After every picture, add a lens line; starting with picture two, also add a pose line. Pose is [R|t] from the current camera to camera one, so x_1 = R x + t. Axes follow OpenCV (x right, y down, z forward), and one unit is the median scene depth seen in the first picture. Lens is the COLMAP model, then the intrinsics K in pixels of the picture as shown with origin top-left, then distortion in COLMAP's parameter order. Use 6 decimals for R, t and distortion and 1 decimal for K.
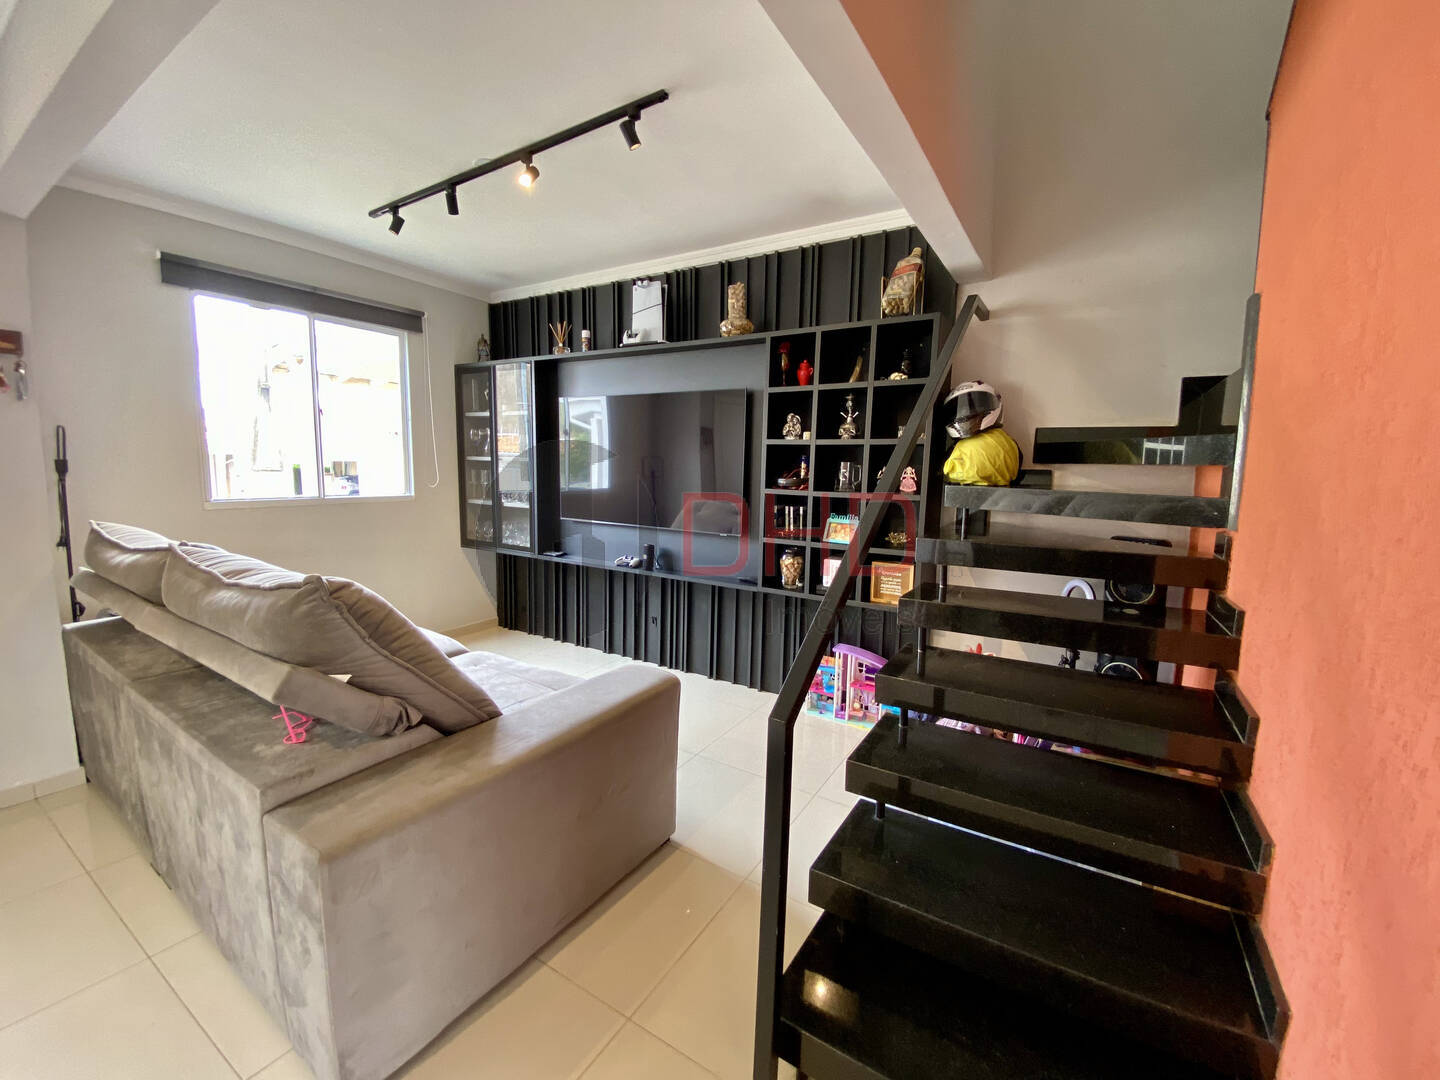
lens RADIAL K [[581.4, 0, 720.0], [0, 581.4, 540.0], [0, 0, 1]] dist [0.023803, -0.021282]
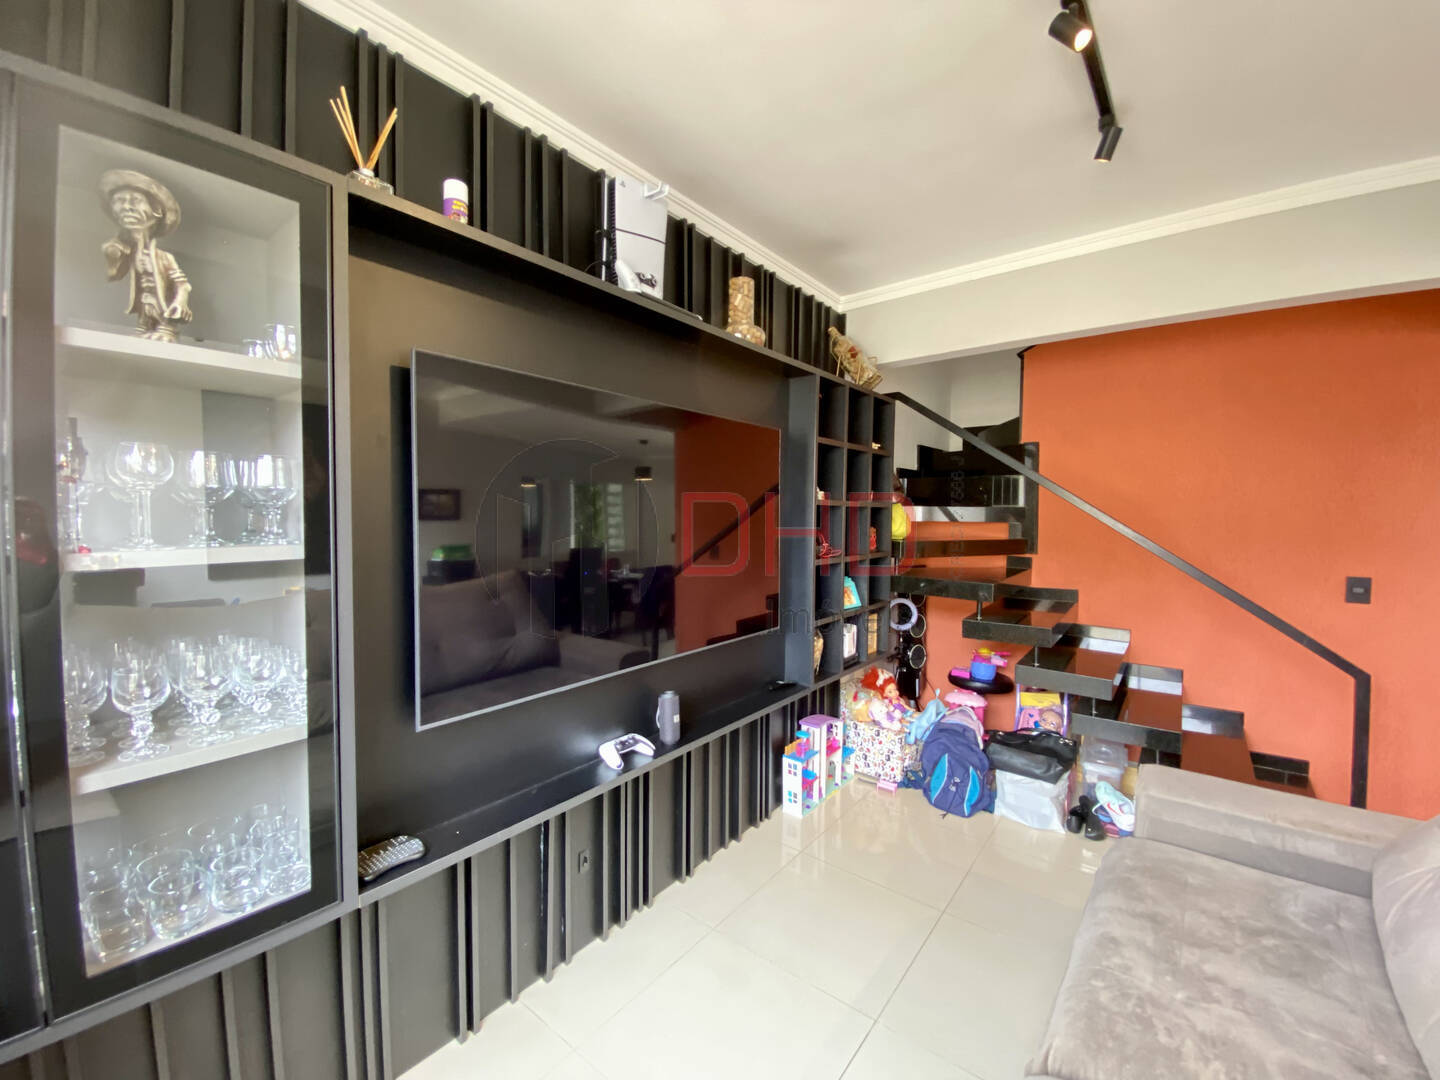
lens RADIAL K [[593.3, 0, 720.0], [0, 593.3, 540.0], [0, 0, 1]] dist [0.000990, 0.000050]
pose [[0.118266, -0.069562, 0.990542, -0.633373], [0.127375, 0.990365, 0.054342, -0.151850], [-0.984779, 0.119743, 0.125987, 0.888507]]
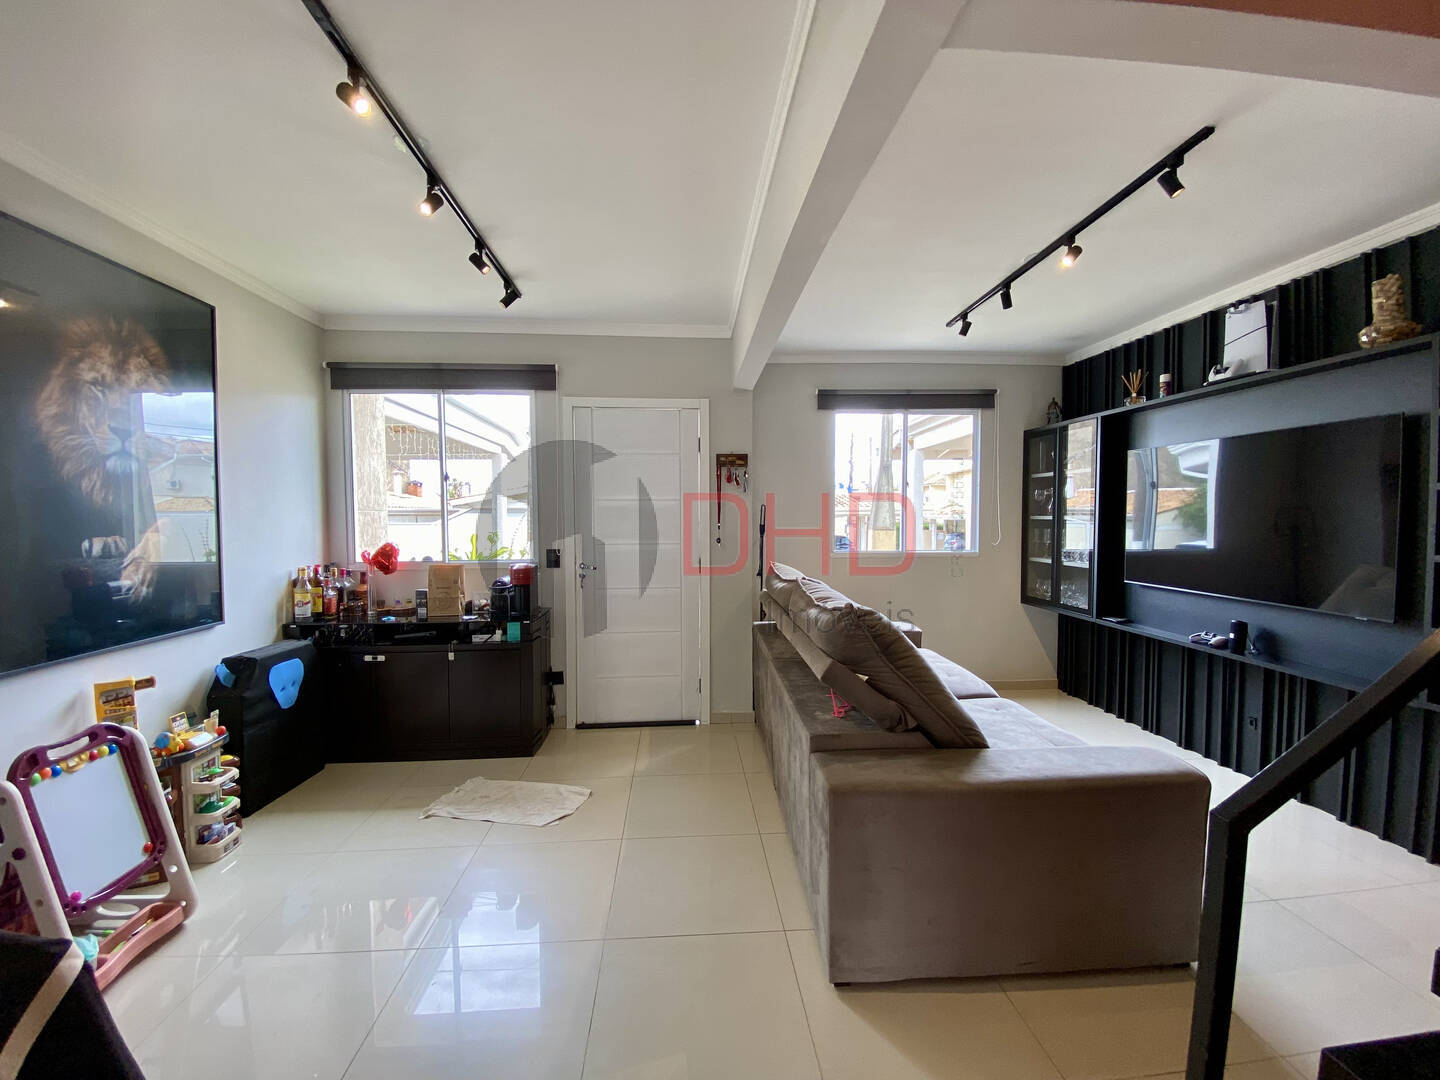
lens RADIAL K [[581.4, 0, 720.0], [0, 581.4, 540.0], [0, 0, 1]] dist [0.023803, -0.021282]
pose [[0.579240, 0.010954, -0.815083, 0.121329], [-0.090200, 0.994631, -0.050733, 0.002329], [0.810151, 0.102907, 0.577118, -0.054010]]
